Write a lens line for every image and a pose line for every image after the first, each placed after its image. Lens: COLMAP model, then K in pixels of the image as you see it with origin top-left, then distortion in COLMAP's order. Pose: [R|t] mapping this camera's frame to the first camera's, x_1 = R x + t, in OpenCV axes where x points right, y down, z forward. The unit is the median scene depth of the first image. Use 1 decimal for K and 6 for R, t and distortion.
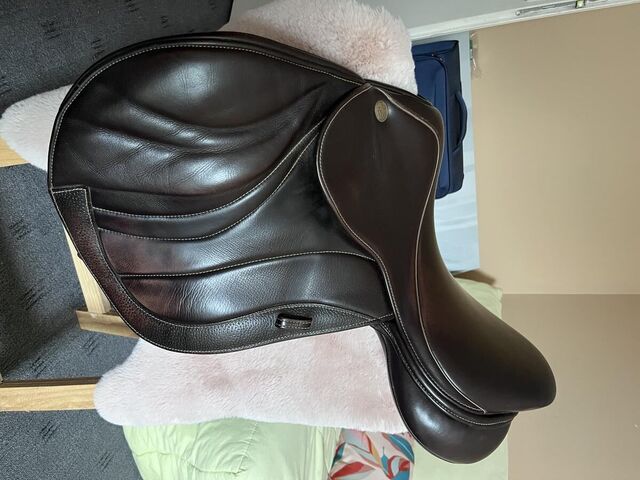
lens RADIAL K [[503.8, 0, 316.2], [0, 503.8, 237.3], [0, 0, 1]] dist [0.078365, -0.120691]
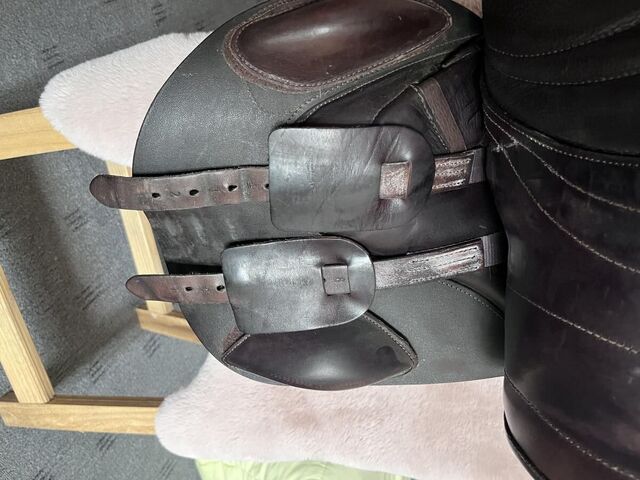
lens RADIAL K [[503.8, 0, 316.2], [0, 503.8, 237.3], [0, 0, 1]] dist [0.078365, -0.120691]
pose [[0.994444, 0.016295, -0.103997, -0.082698], [-0.012076, 0.999084, 0.041061, -0.034084], [0.104571, -0.039577, 0.993730, 0.190360]]
